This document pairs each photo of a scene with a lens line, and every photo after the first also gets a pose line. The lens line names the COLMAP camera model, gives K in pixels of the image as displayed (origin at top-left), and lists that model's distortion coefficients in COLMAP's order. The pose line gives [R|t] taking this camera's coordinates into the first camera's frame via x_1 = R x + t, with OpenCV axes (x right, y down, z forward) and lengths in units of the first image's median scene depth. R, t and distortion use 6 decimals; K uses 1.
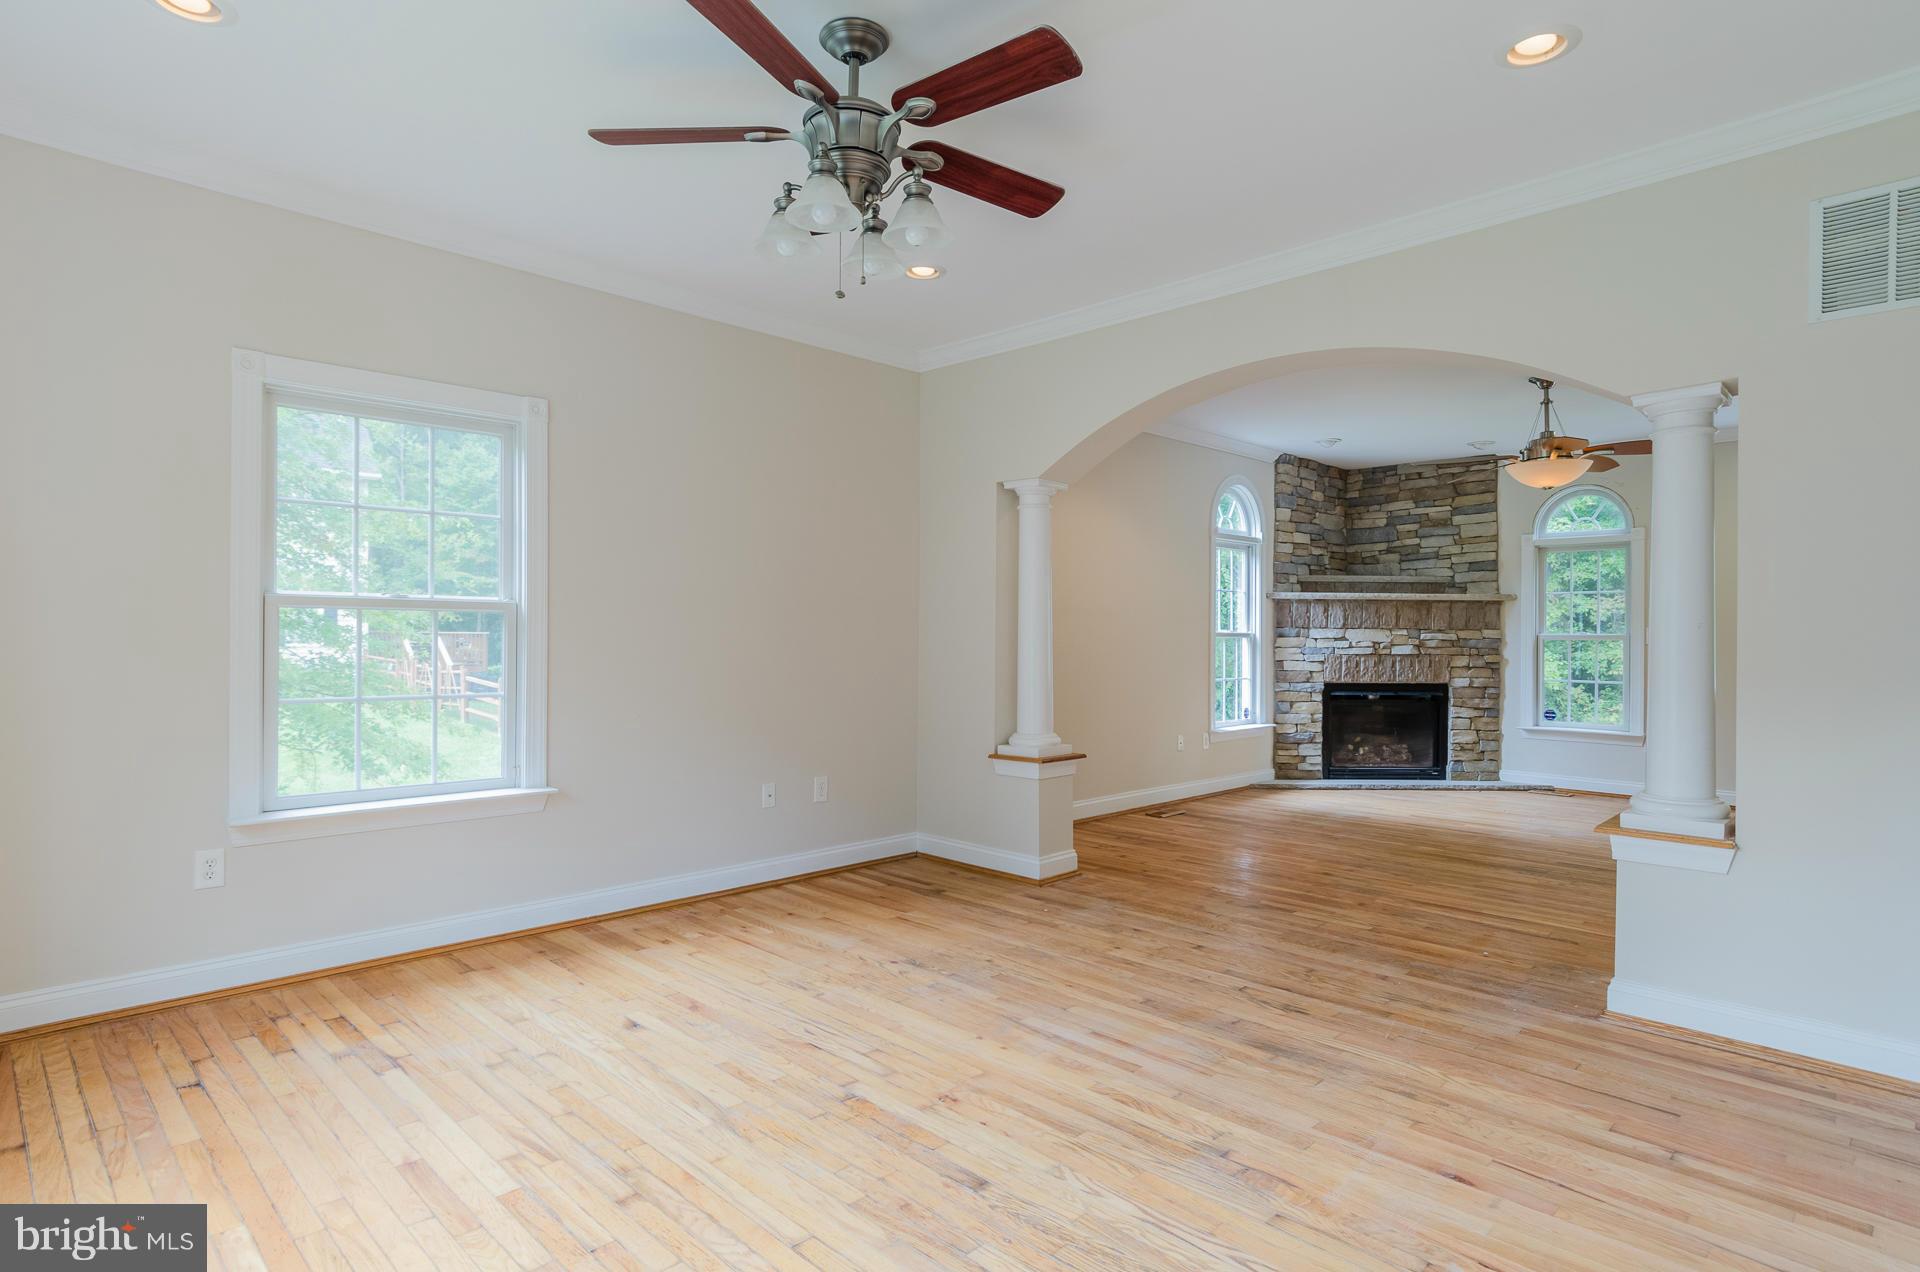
lens RADIAL K [[1014.3, 0, 957.5], [0, 1014.3, 637.0], [0, 0, 1]] dist [0.006102, -0.003253]
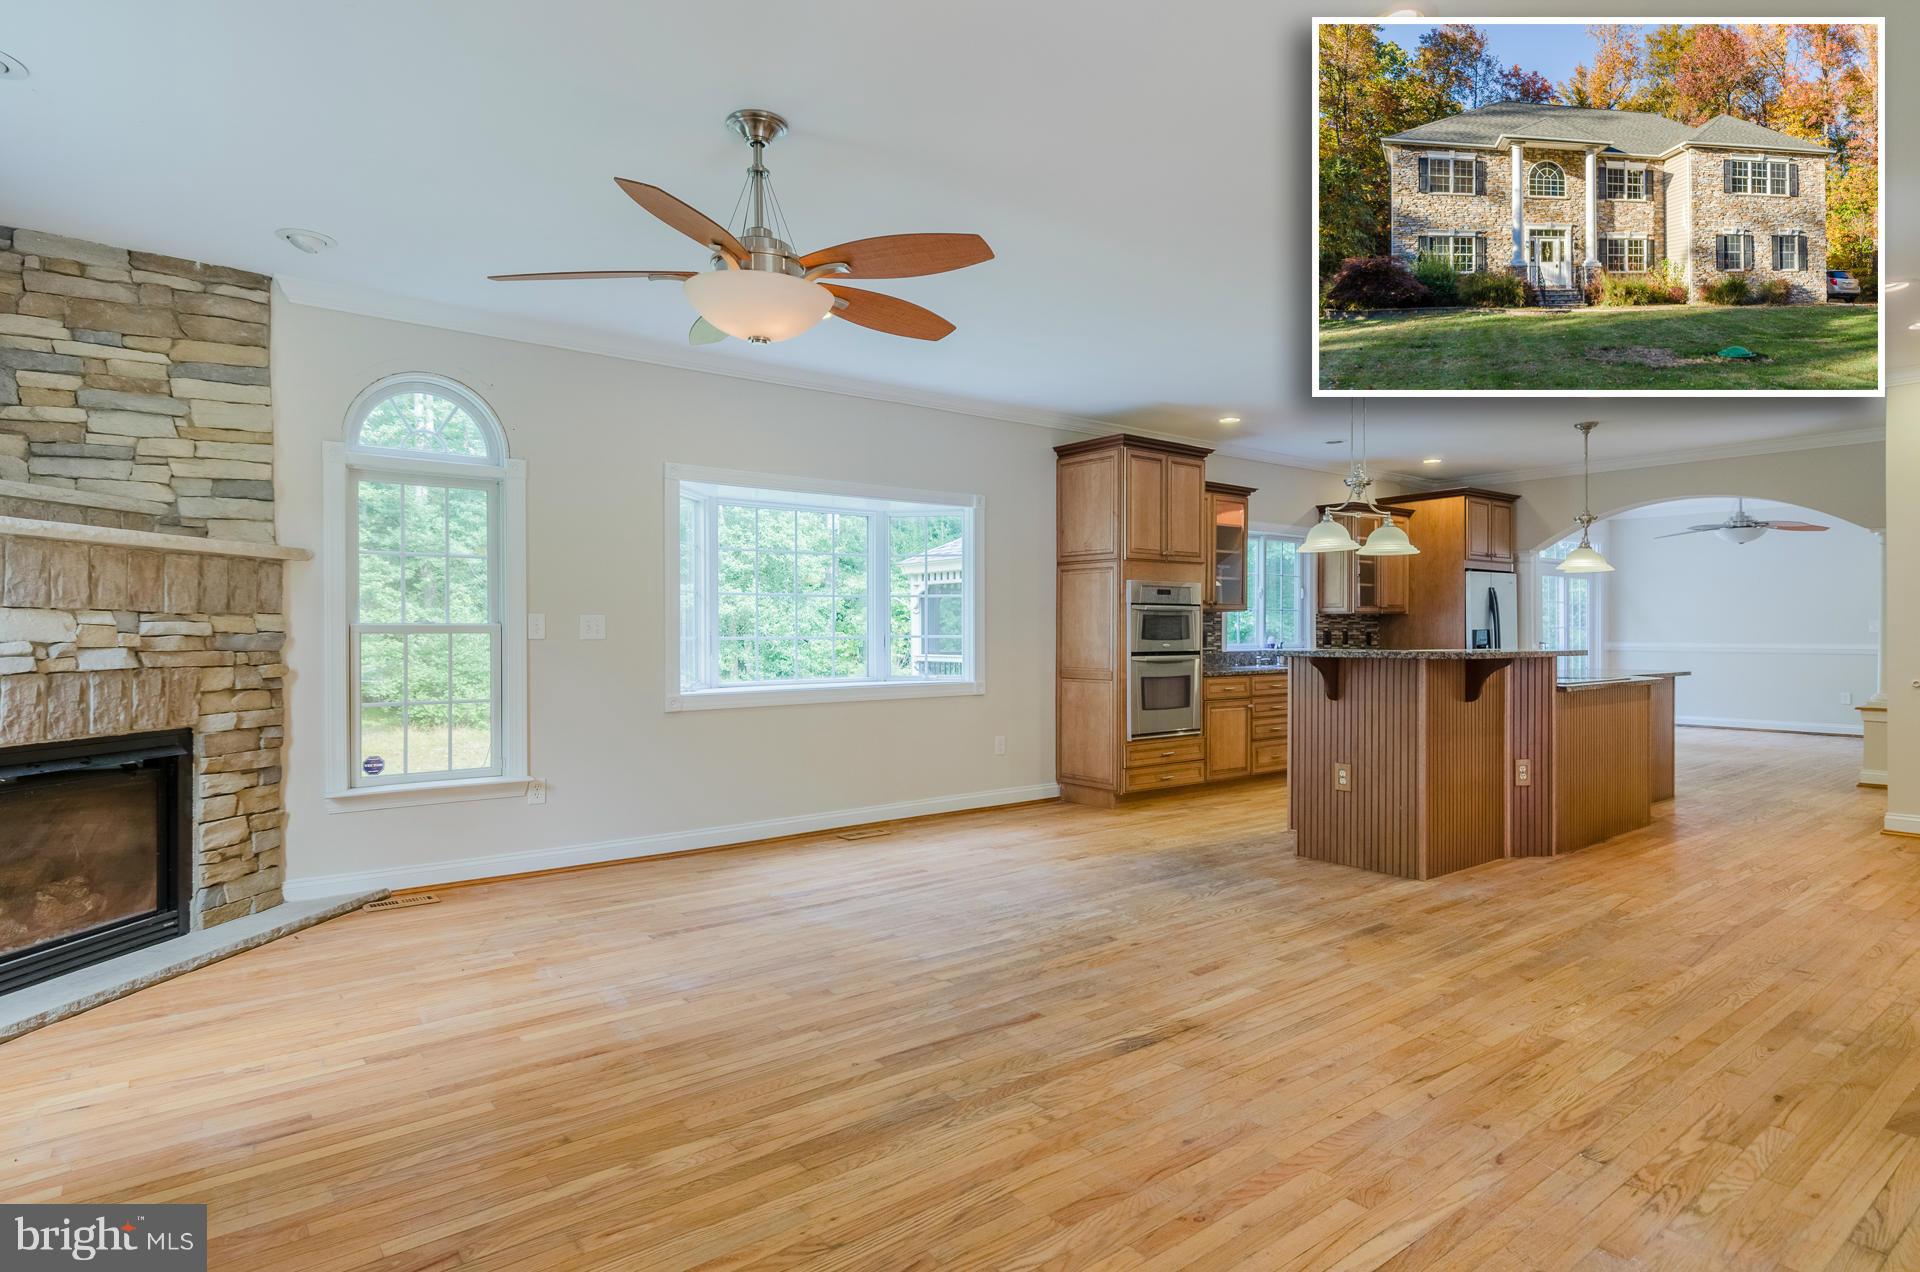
lens RADIAL K [[1014.3, 0, 962.0], [0, 1014.3, 638.6], [0, 0, 1]] dist [0.006102, -0.003253]
pose [[0.120909, -0.011703, 0.992595, 0.056038], [0.001313, 0.999932, 0.011629, -0.000589], [-0.992663, -0.000103, 0.120916, 0.588536]]
